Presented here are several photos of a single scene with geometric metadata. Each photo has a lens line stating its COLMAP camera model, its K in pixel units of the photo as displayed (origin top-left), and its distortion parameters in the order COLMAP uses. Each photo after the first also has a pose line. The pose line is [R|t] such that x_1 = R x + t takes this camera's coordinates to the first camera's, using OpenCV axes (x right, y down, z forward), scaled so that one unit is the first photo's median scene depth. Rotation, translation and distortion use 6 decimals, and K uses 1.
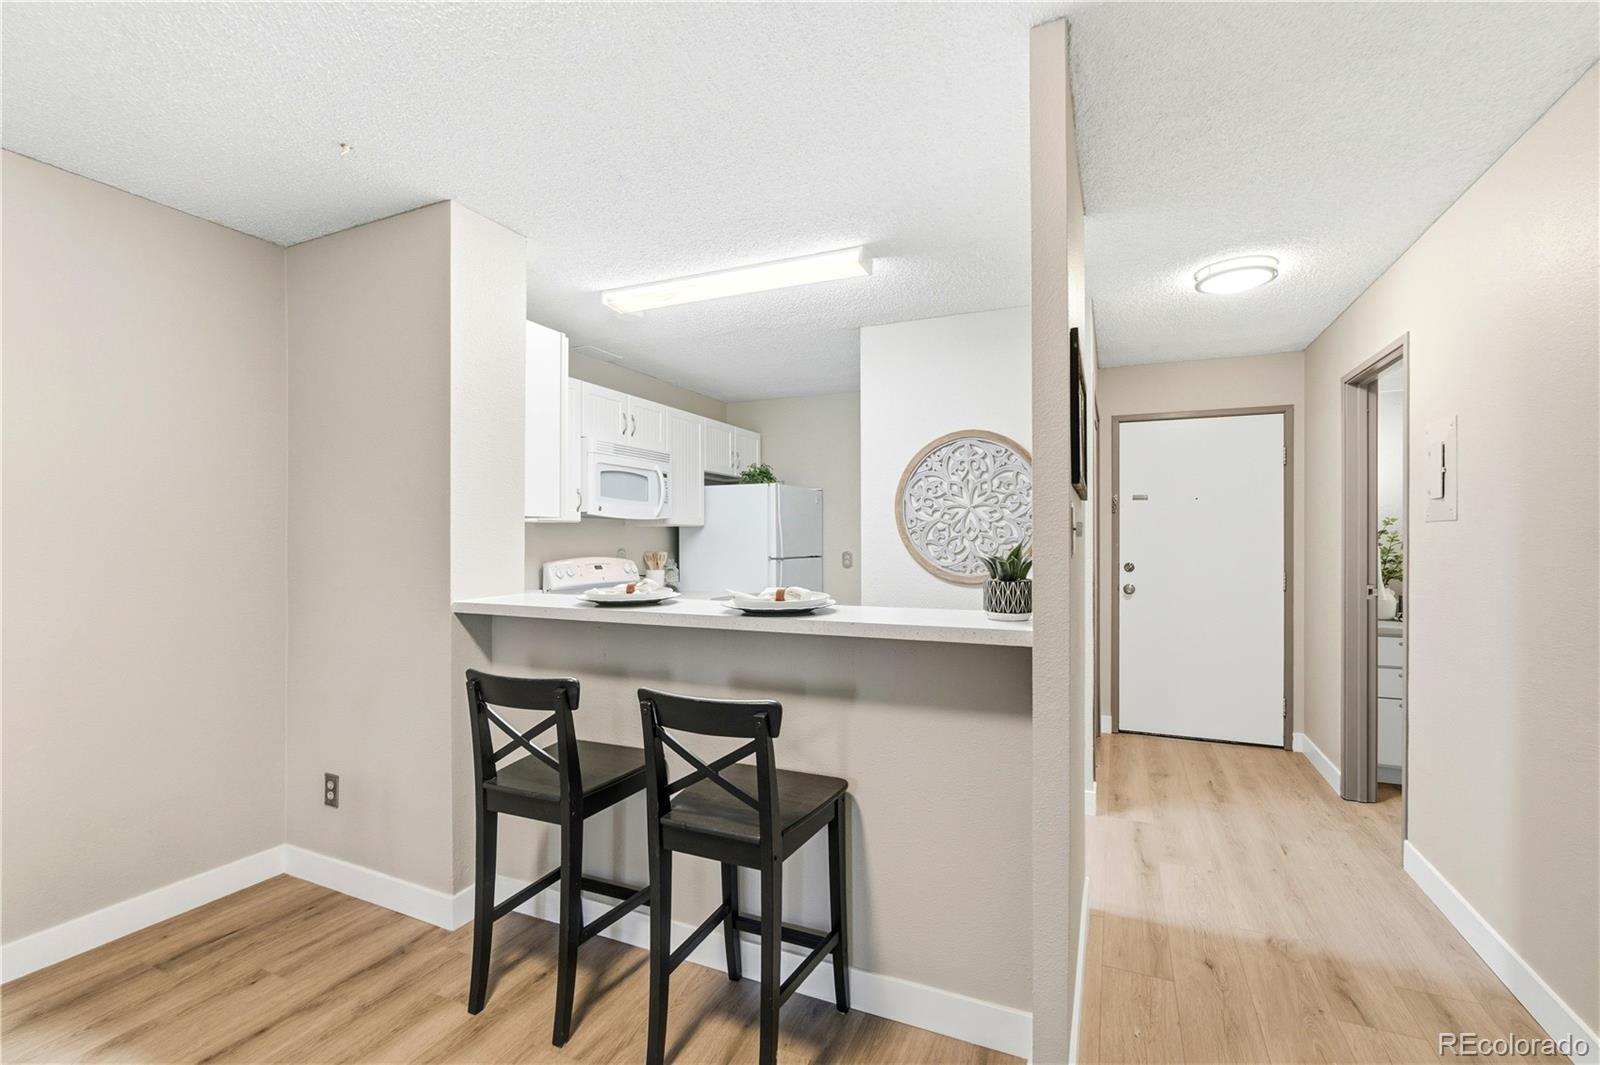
lens RADIAL K [[694.8, 0, 800.0], [0, 694.8, 532.5], [0, 0, 1]] dist [-0.000639, 0.000068]
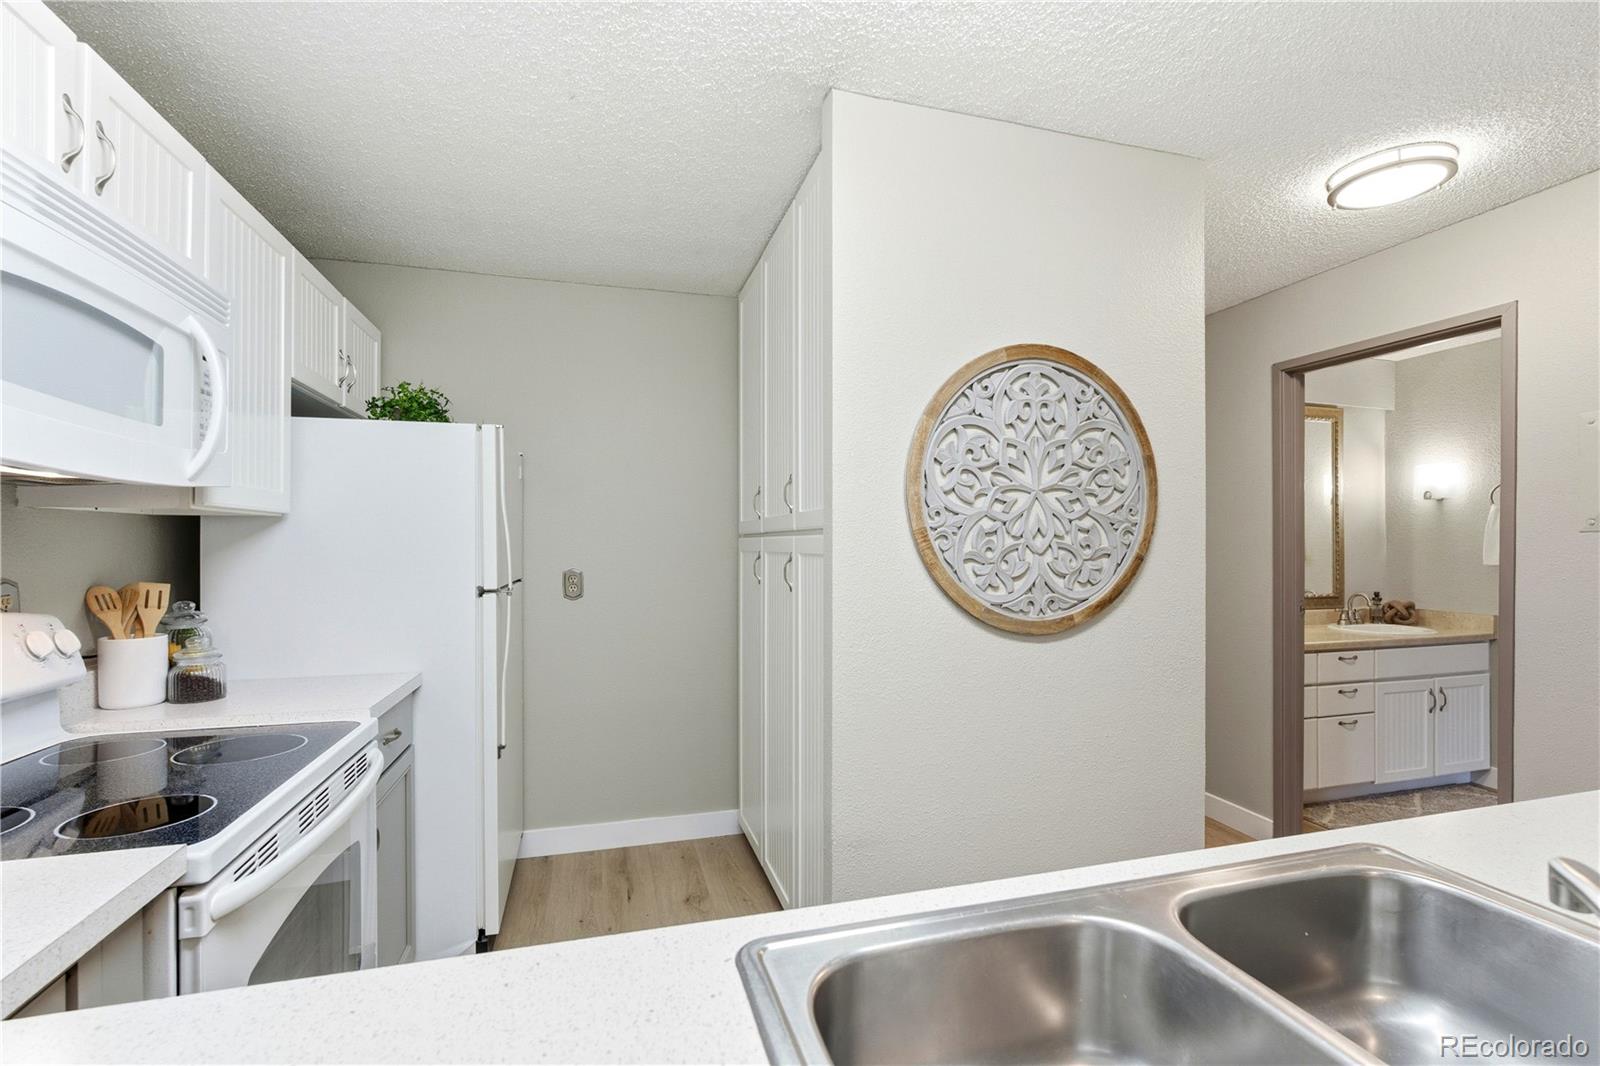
lens RADIAL K [[721.7, 0, 800.0], [0, 721.7, 533.0], [0, 0, 1]] dist [-0.006877, 0.000020]
pose [[0.767179, 0.012202, 0.641317, -0.244002], [-0.008973, 0.999925, -0.008292, 0.002259], [-0.641371, 0.000607, 0.767231, 0.677890]]
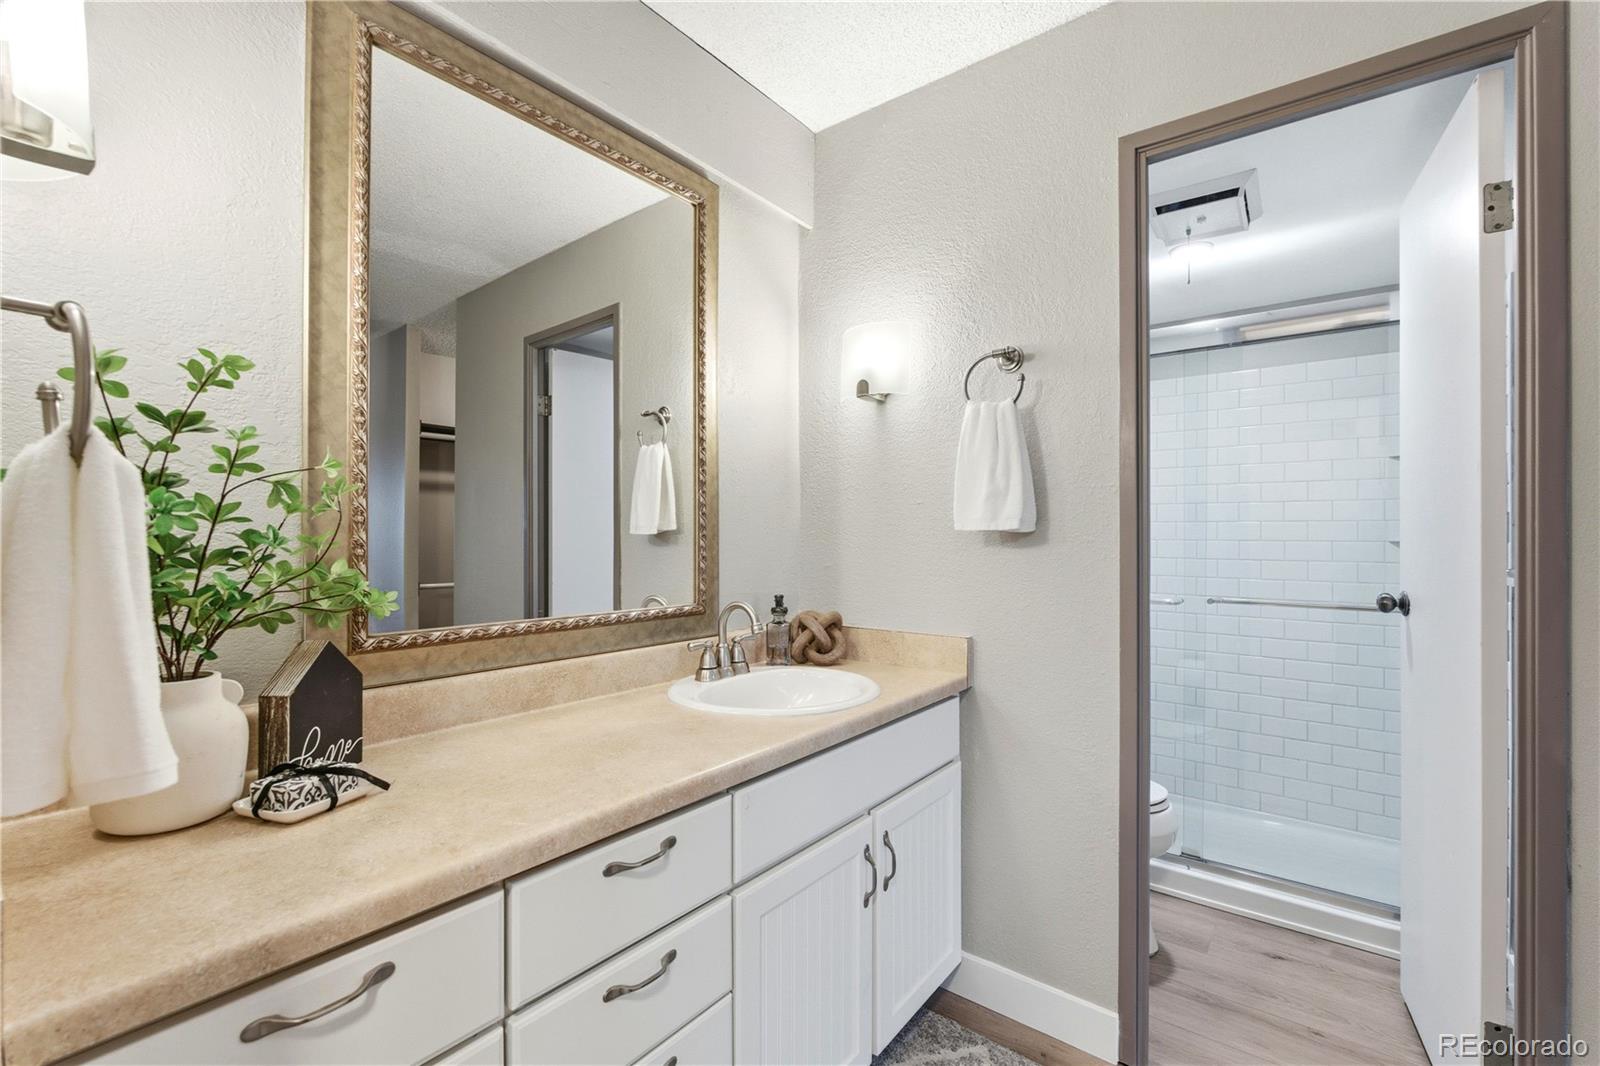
lens RADIAL K [[704.6, 0, 800.0], [0, 704.6, 533.0], [0, 0, 1]] dist [0.003132, 0.000226]
pose [[0.245641, 0.008733, 0.969321, 0.734213], [-0.007207, 0.999948, -0.007183, 0.037329], [-0.969334, -0.005221, 0.245692, 0.829844]]
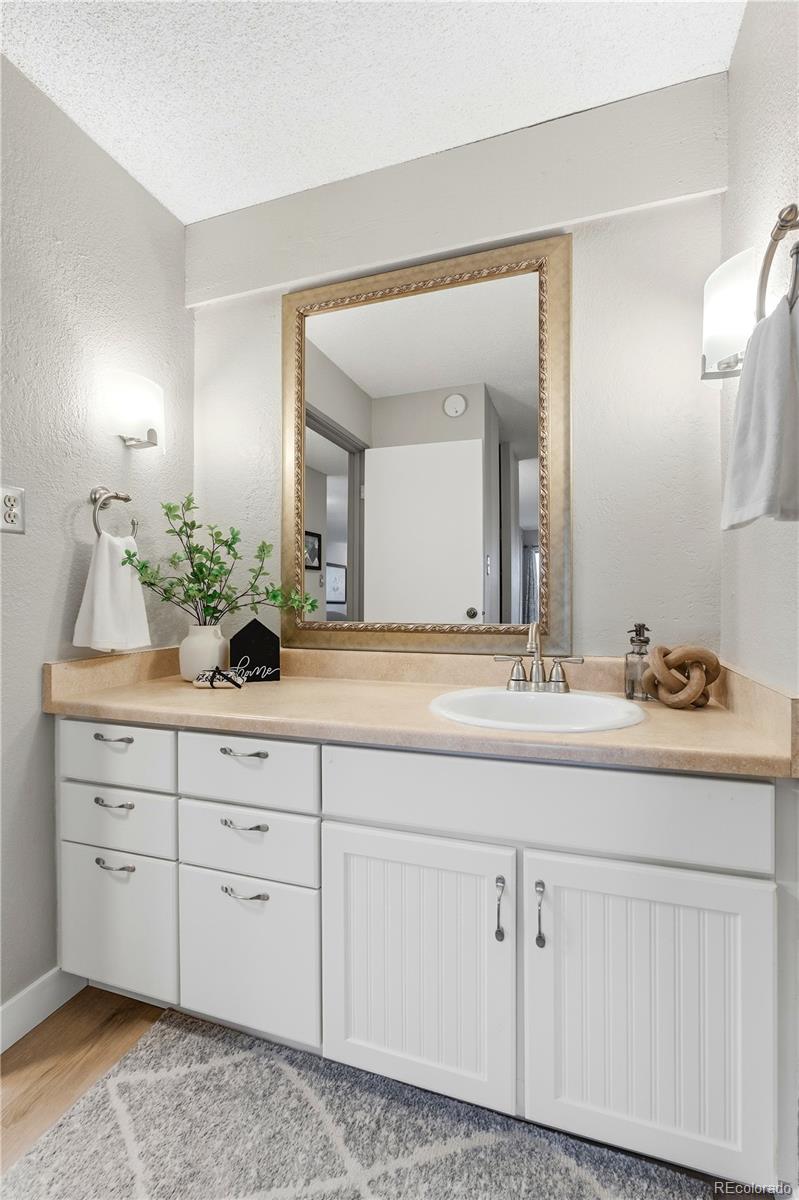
lens RADIAL K [[500.3, 0, 400.9], [0, 500.3, 617.6], [0, 0, 1]] dist [-0.008650, -0.000026]
pose [[0.994484, 0.001614, 0.104873, 1.047303], [-0.004213, 0.999689, 0.024561, 0.068751], [-0.104801, -0.024867, 0.994182, 0.638508]]
